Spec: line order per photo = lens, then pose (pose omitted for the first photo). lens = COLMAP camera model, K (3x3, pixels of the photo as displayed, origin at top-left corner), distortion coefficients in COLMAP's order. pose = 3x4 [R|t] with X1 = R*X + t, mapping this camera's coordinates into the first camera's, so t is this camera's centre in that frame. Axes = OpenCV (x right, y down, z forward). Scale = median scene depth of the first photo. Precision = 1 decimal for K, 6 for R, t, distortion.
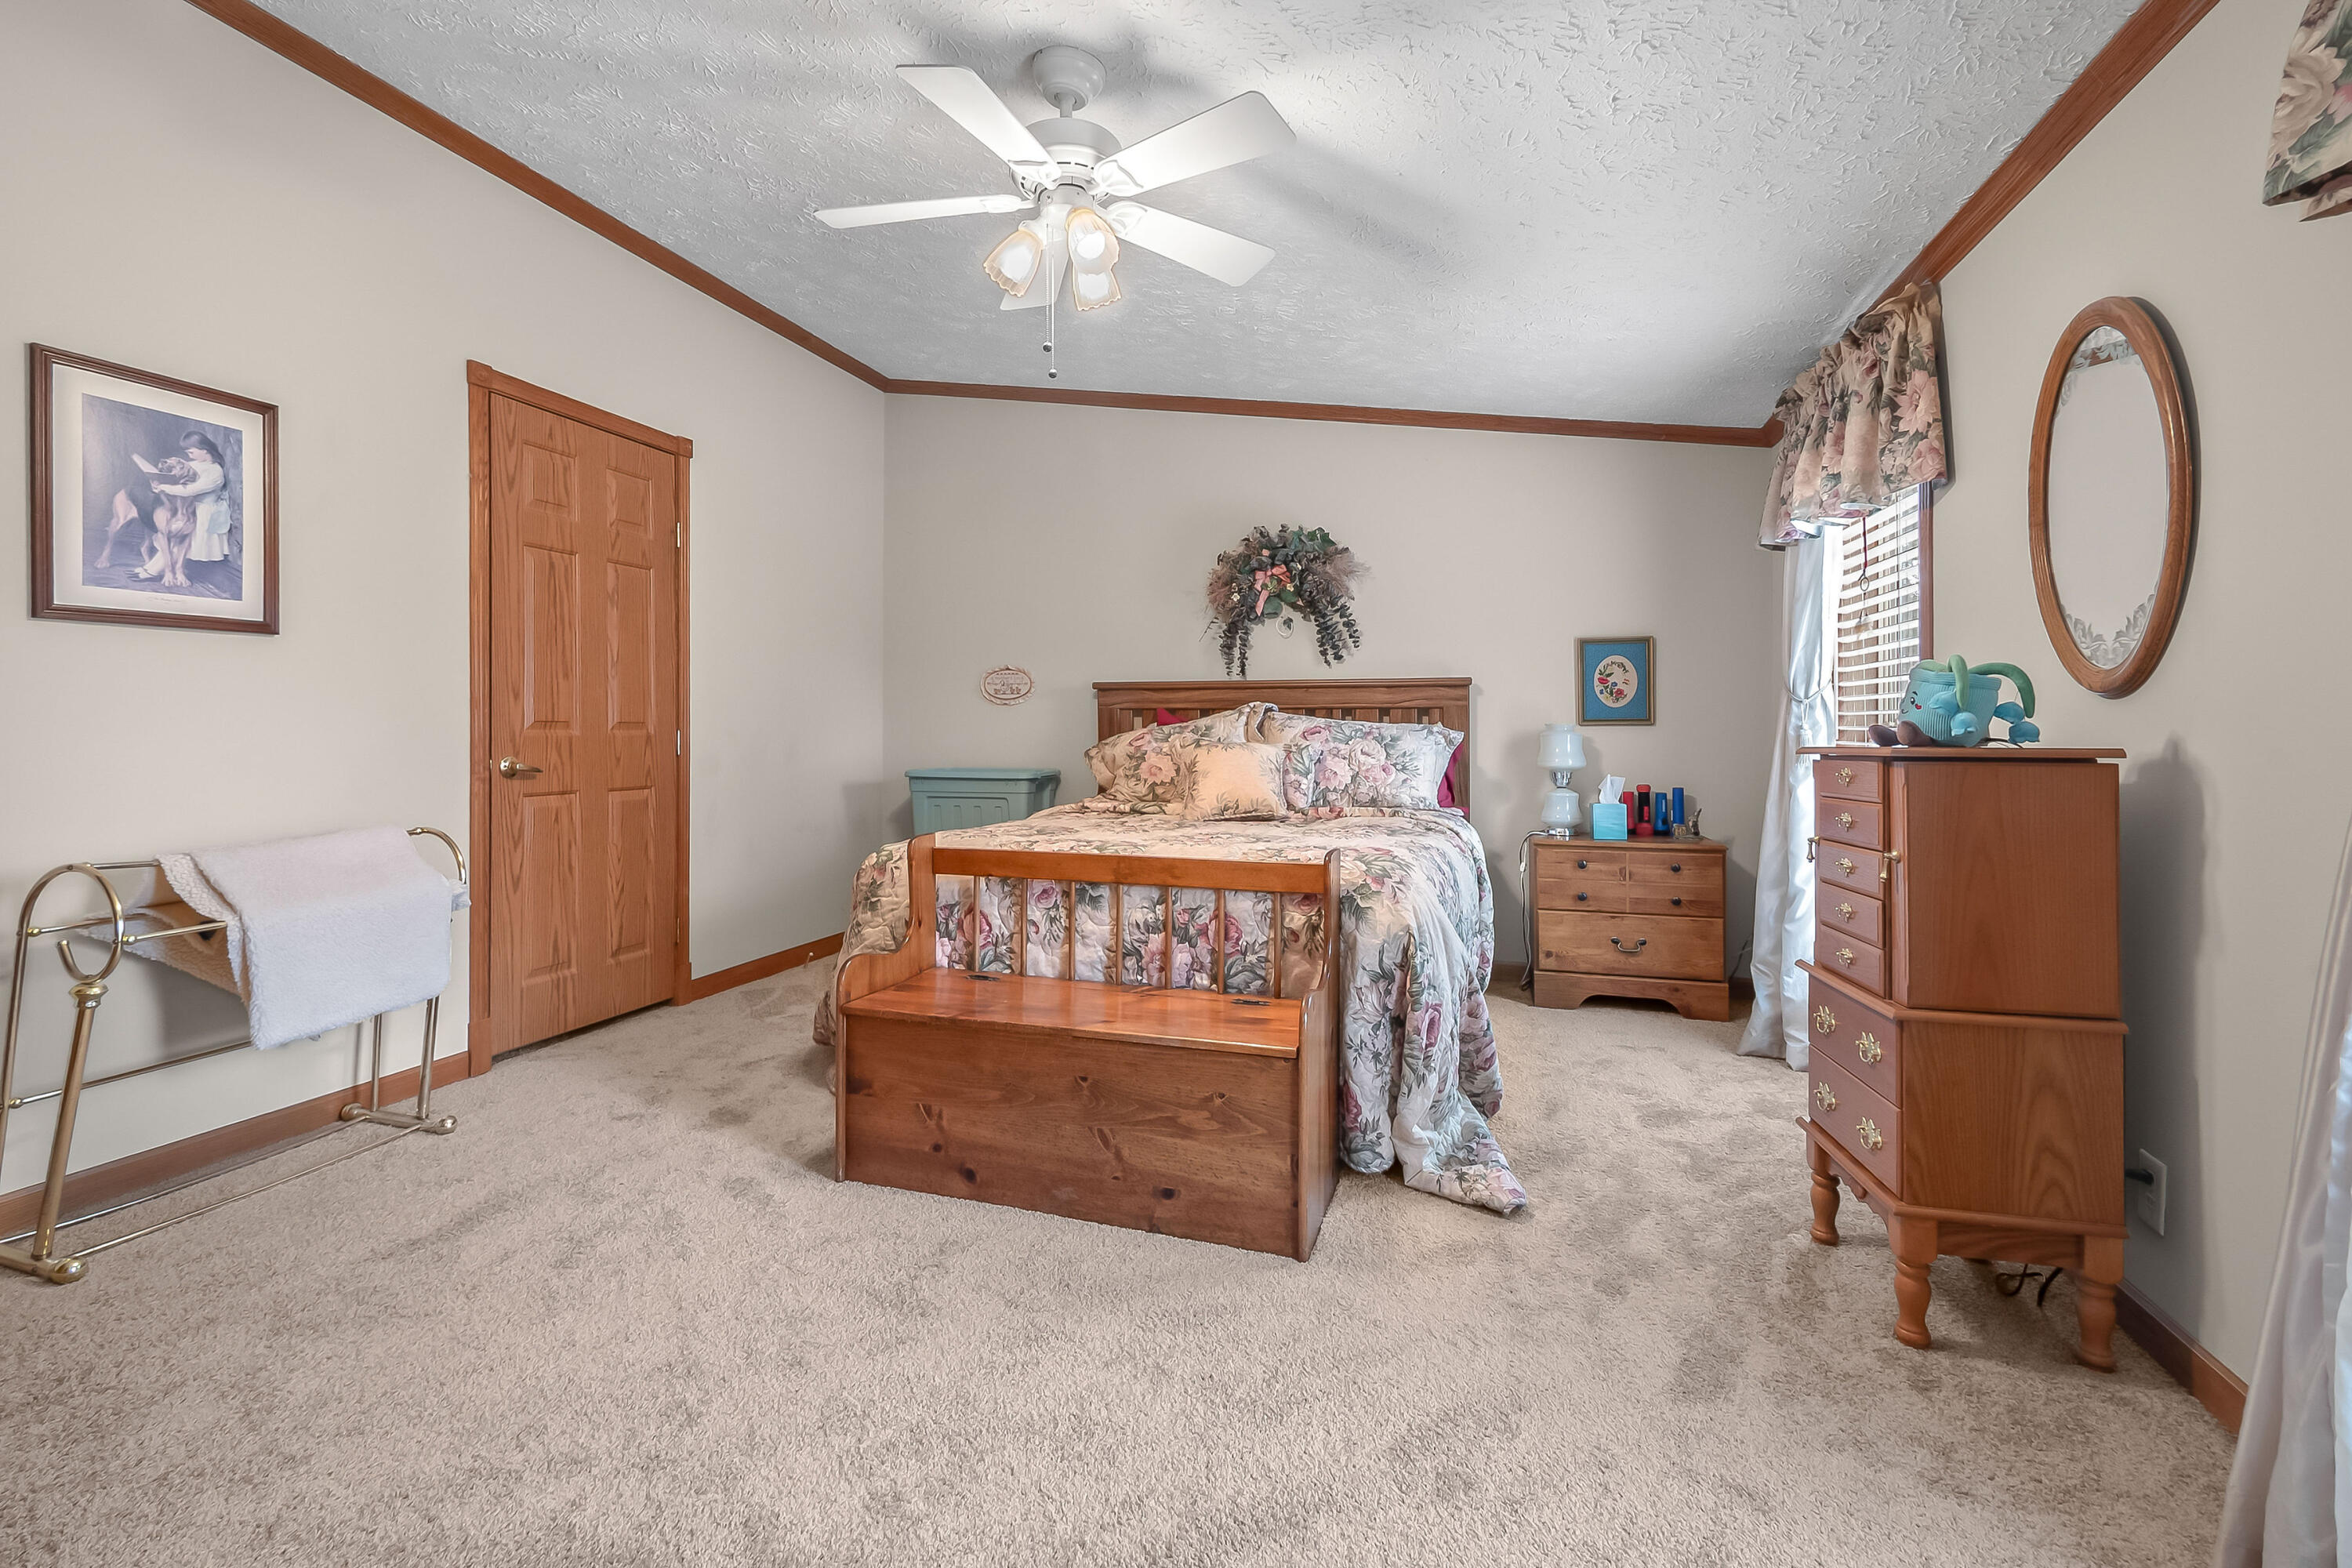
lens RADIAL K [[1042.2, 0, 1125.9], [0, 1042.2, 772.4], [0, 0, 1]] dist [0.007716, -0.006352]
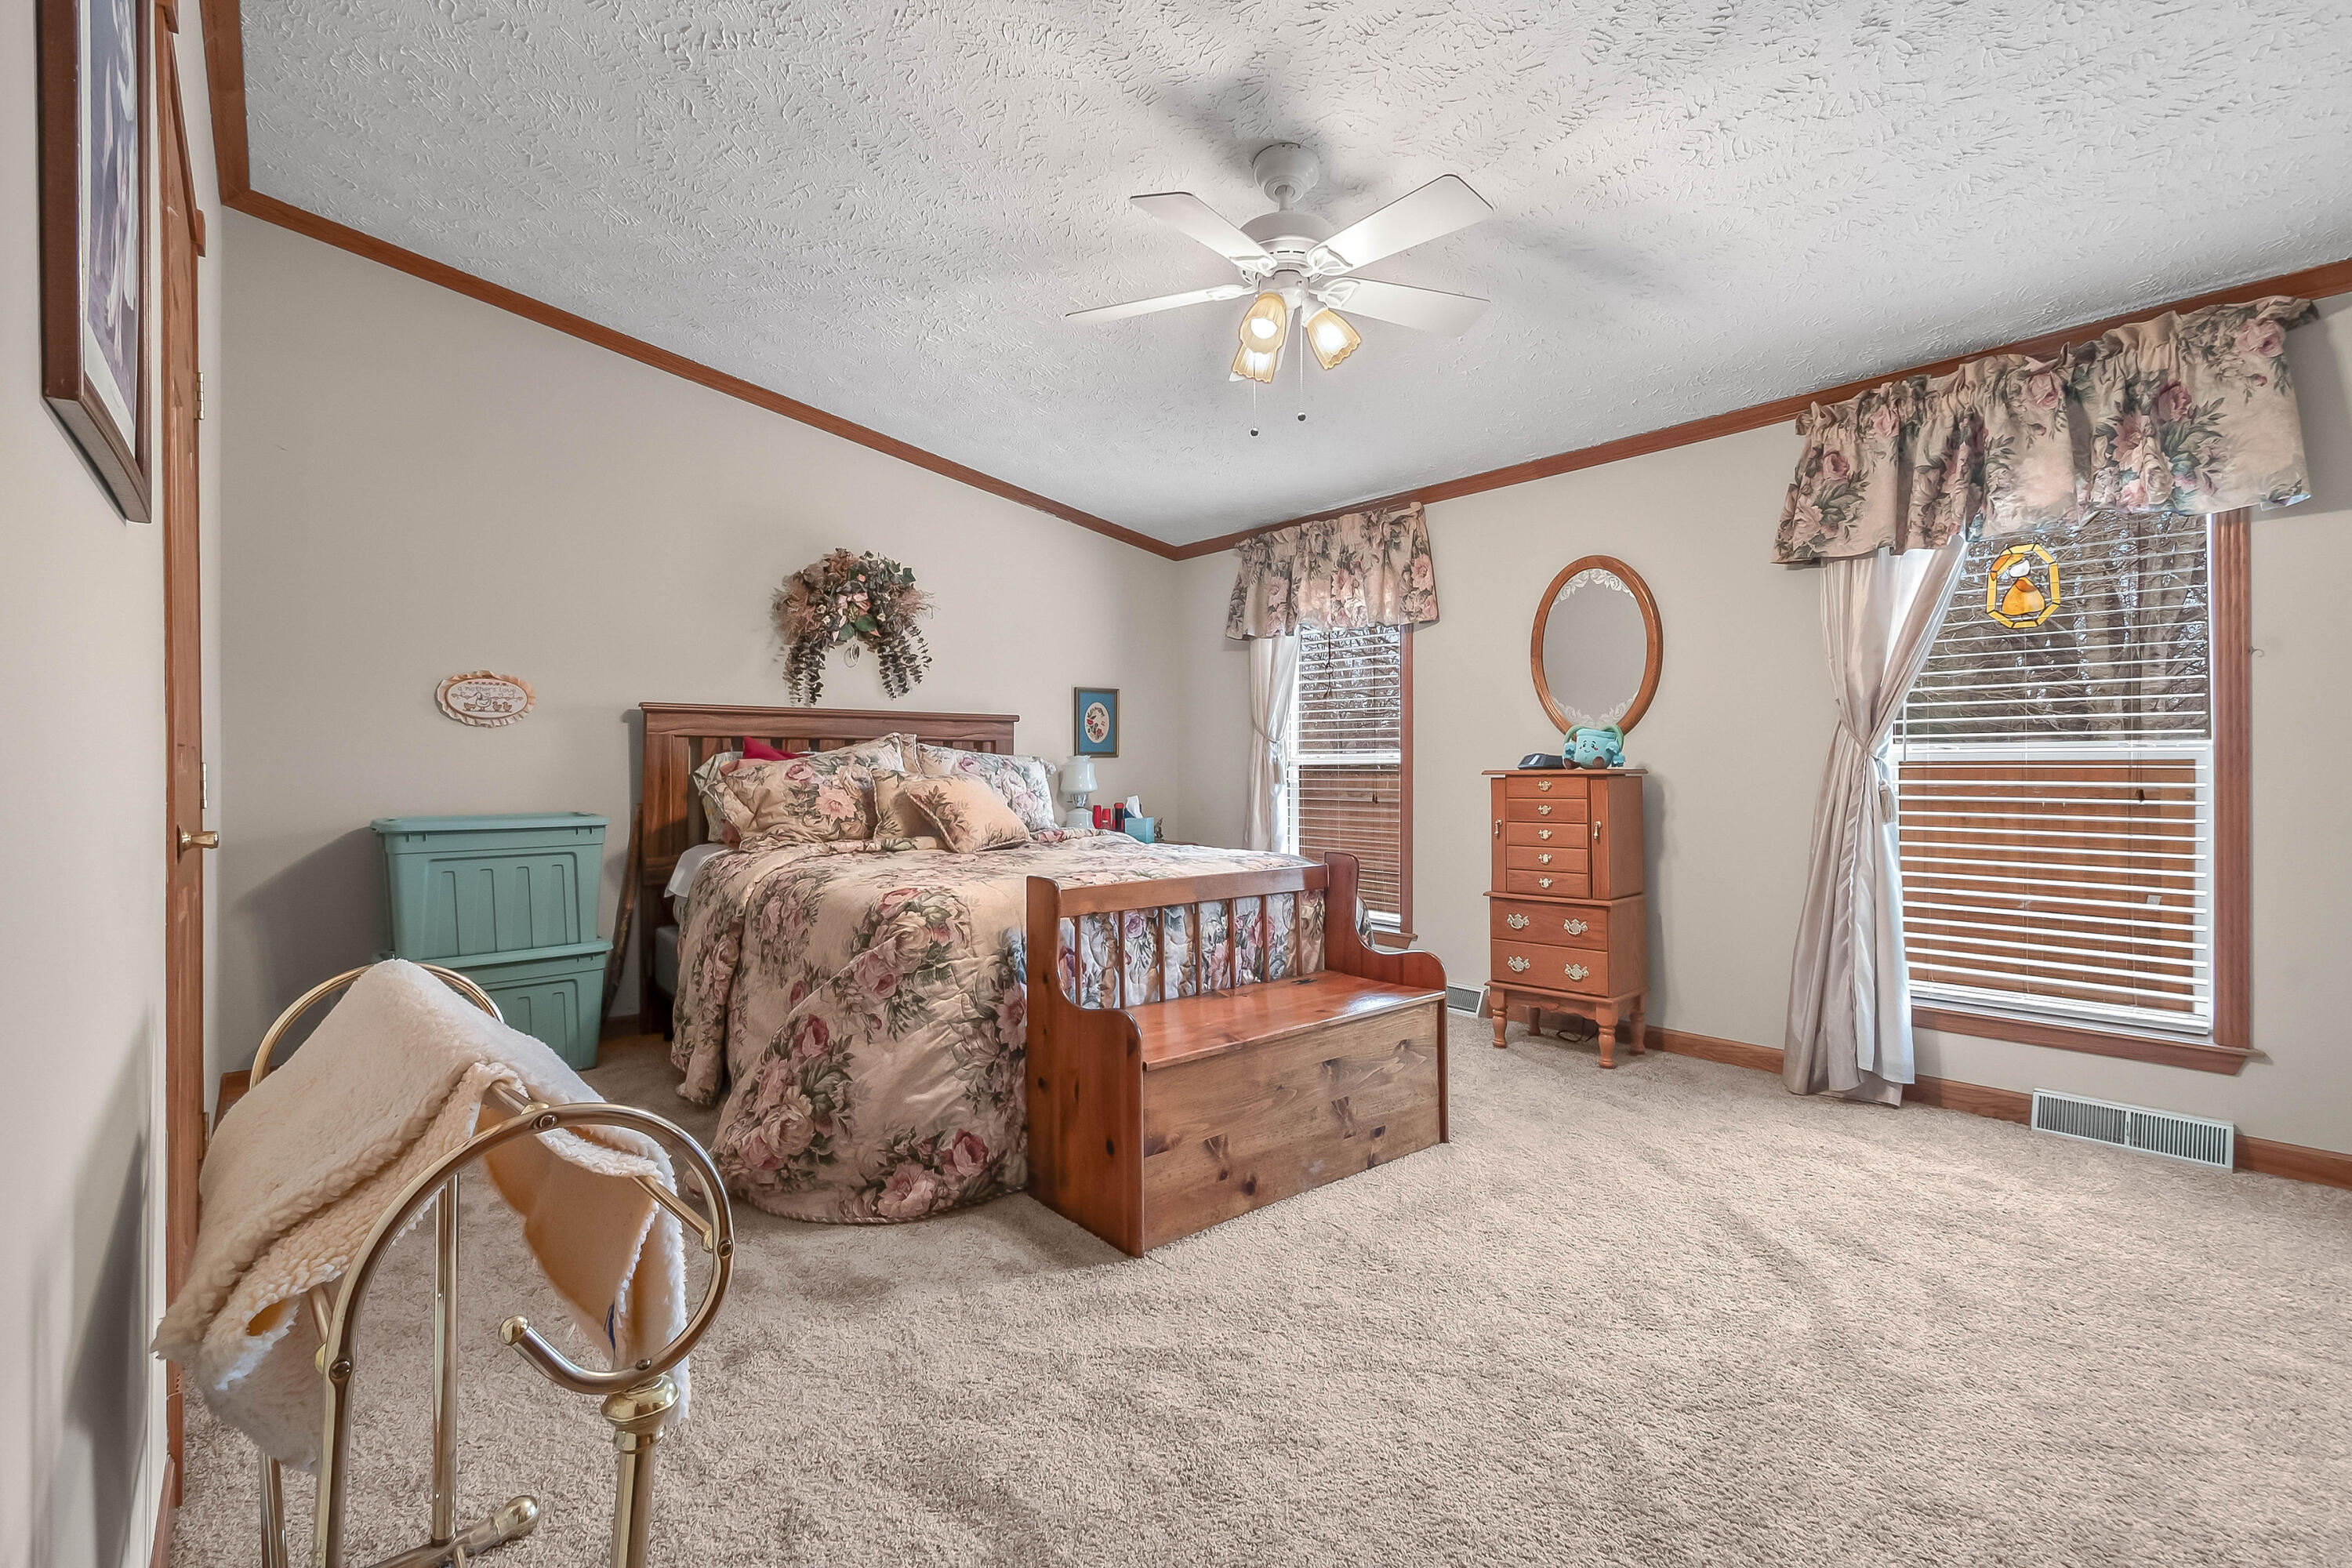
lens RADIAL K [[1042.2, 0, 1125.9], [0, 1042.2, 772.4], [0, 0, 1]] dist [0.007716, -0.006352]
pose [[0.538089, -0.011656, 0.842807, -0.924638], [0.034117, 0.999386, -0.007961, -0.022978], [-0.842197, 0.033038, 0.538157, 0.446593]]
